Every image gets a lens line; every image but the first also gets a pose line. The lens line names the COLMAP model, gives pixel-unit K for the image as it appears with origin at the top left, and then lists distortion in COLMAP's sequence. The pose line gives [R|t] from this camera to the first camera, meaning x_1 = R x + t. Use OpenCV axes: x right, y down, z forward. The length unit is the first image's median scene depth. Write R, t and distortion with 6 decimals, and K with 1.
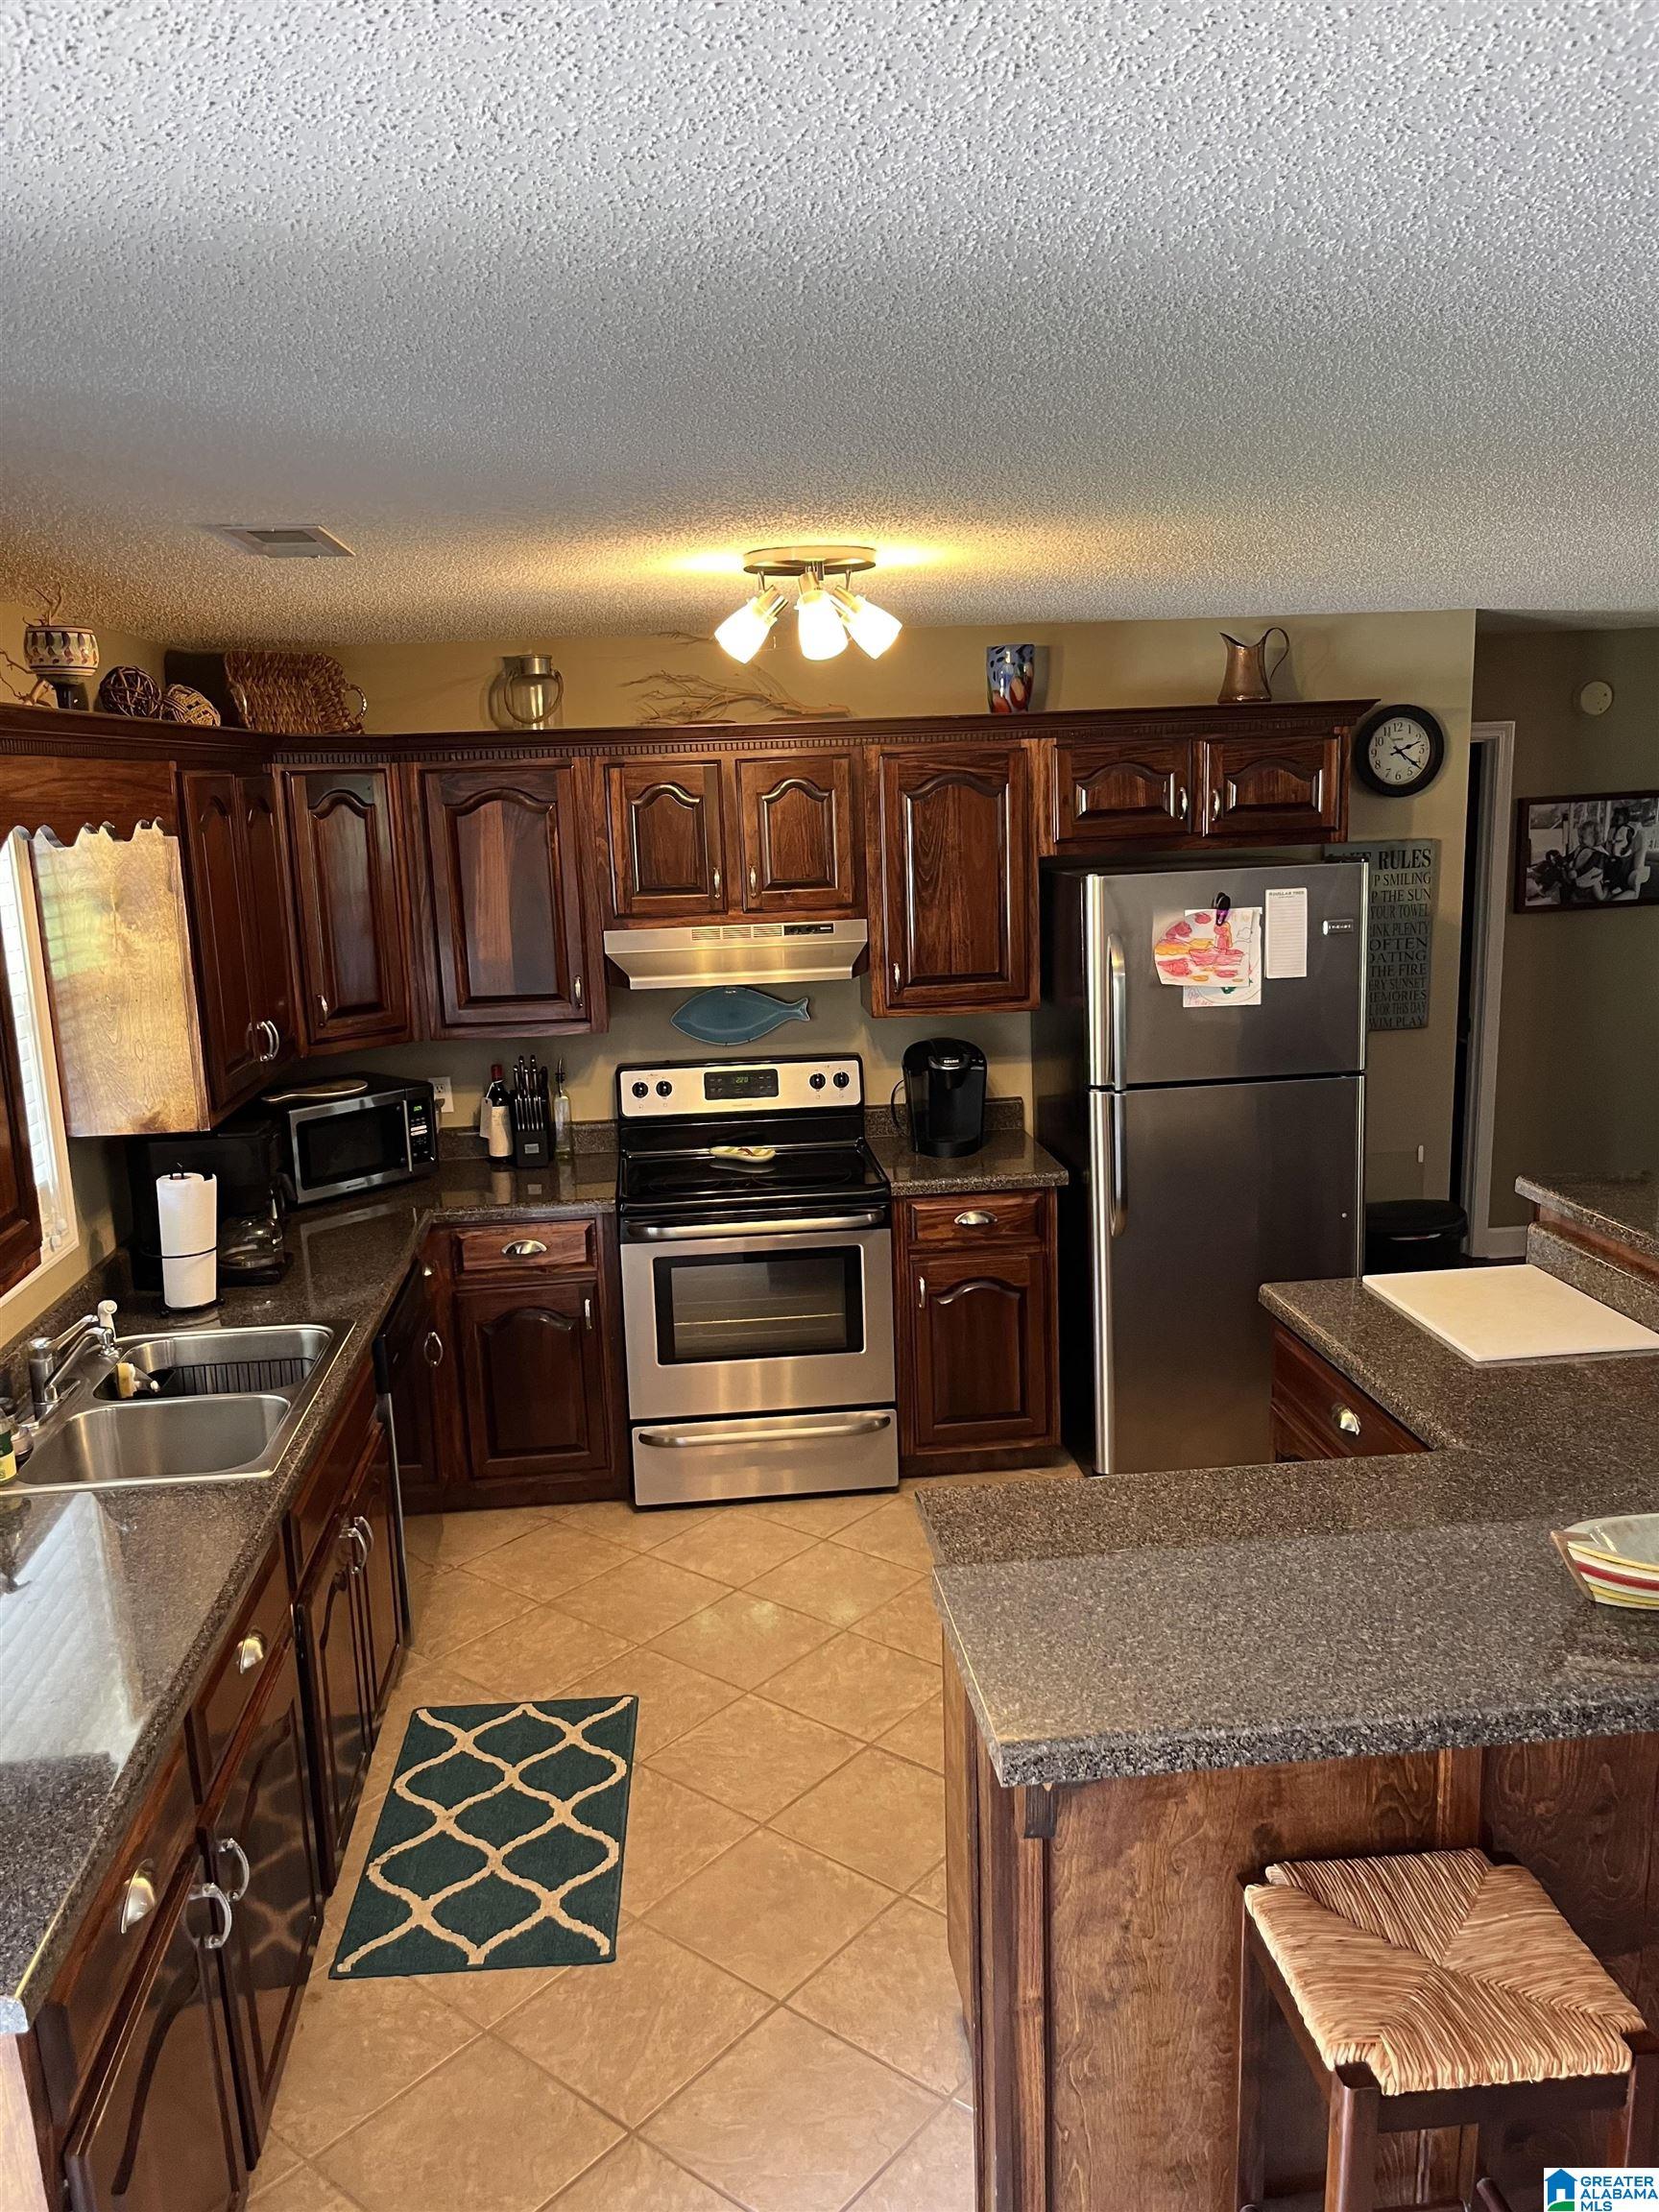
lens RADIAL K [[1718.7, 0, 829.5], [0, 1718.7, 1106.0], [0, 0, 1]] dist [0.001173, -0.006650]
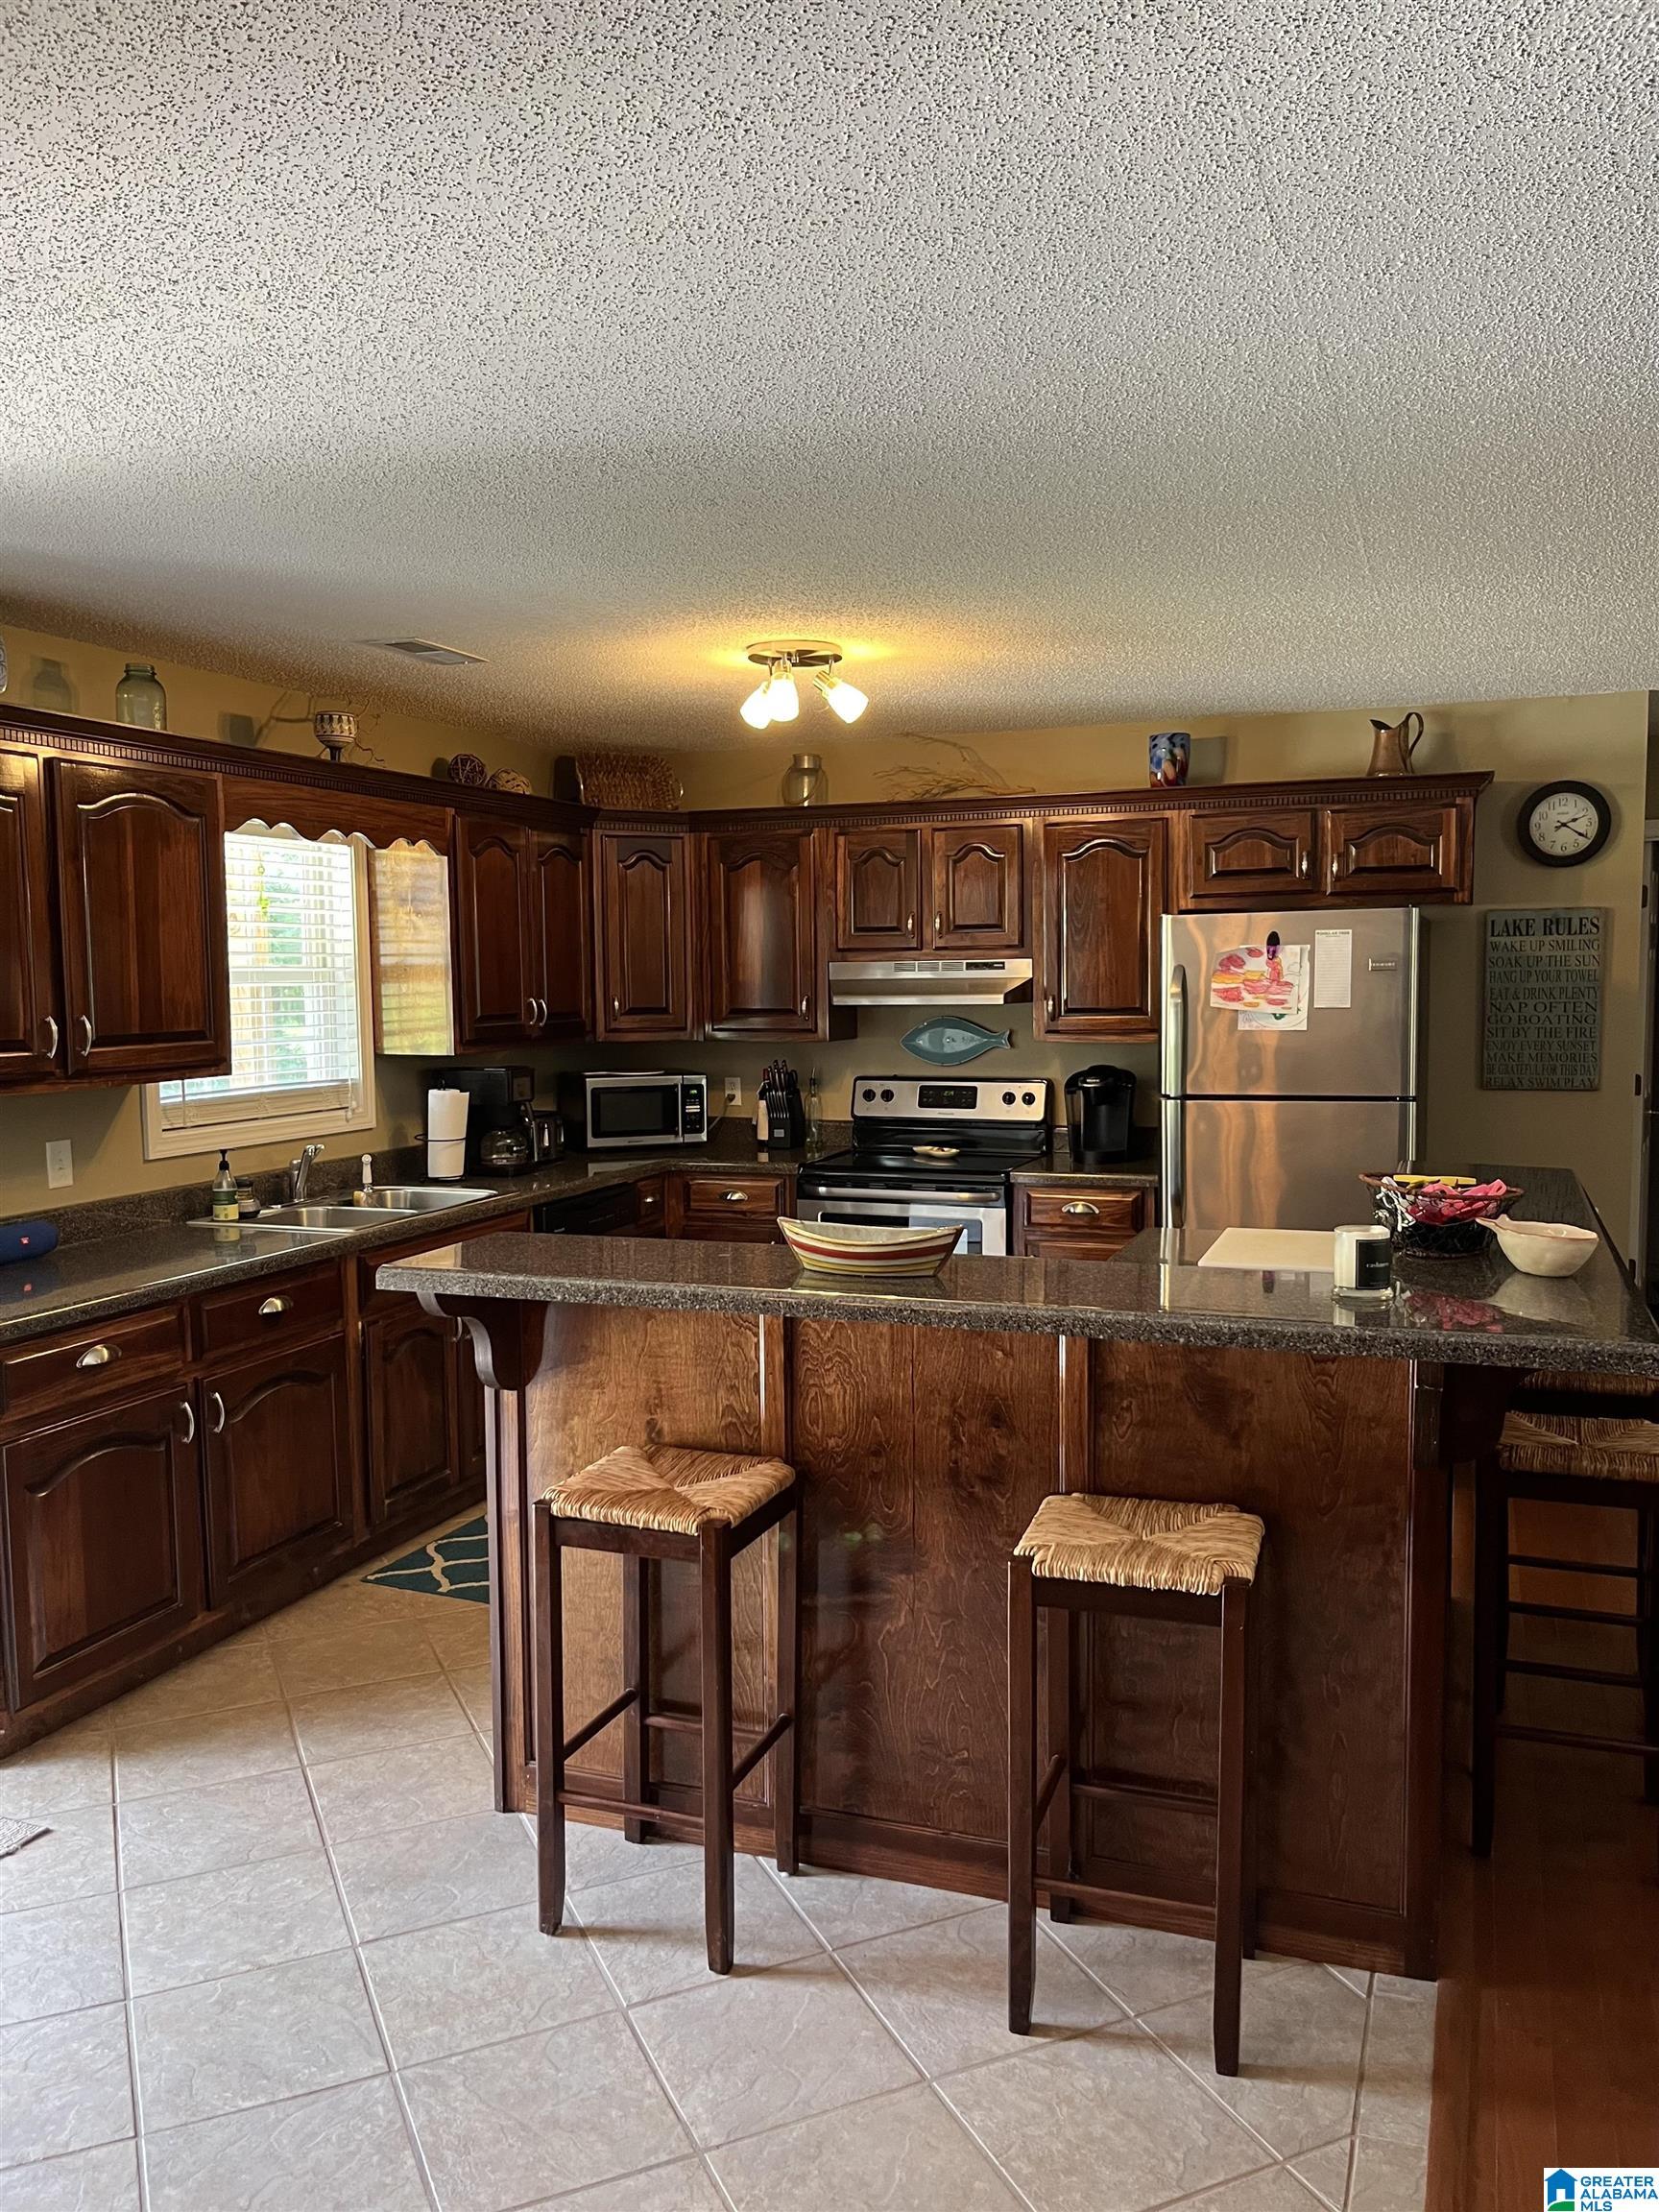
lens RADIAL K [[1701.1, 0, 829.5], [0, 1701.1, 1106.0], [0, 0, 1]] dist [0.008857, 0.002563]
pose [[0.897556, 0.061318, -0.436616, 0.433562], [-0.104875, 0.991551, -0.076340, 0.102715], [0.428246, 0.114310, 0.896403, -0.127726]]
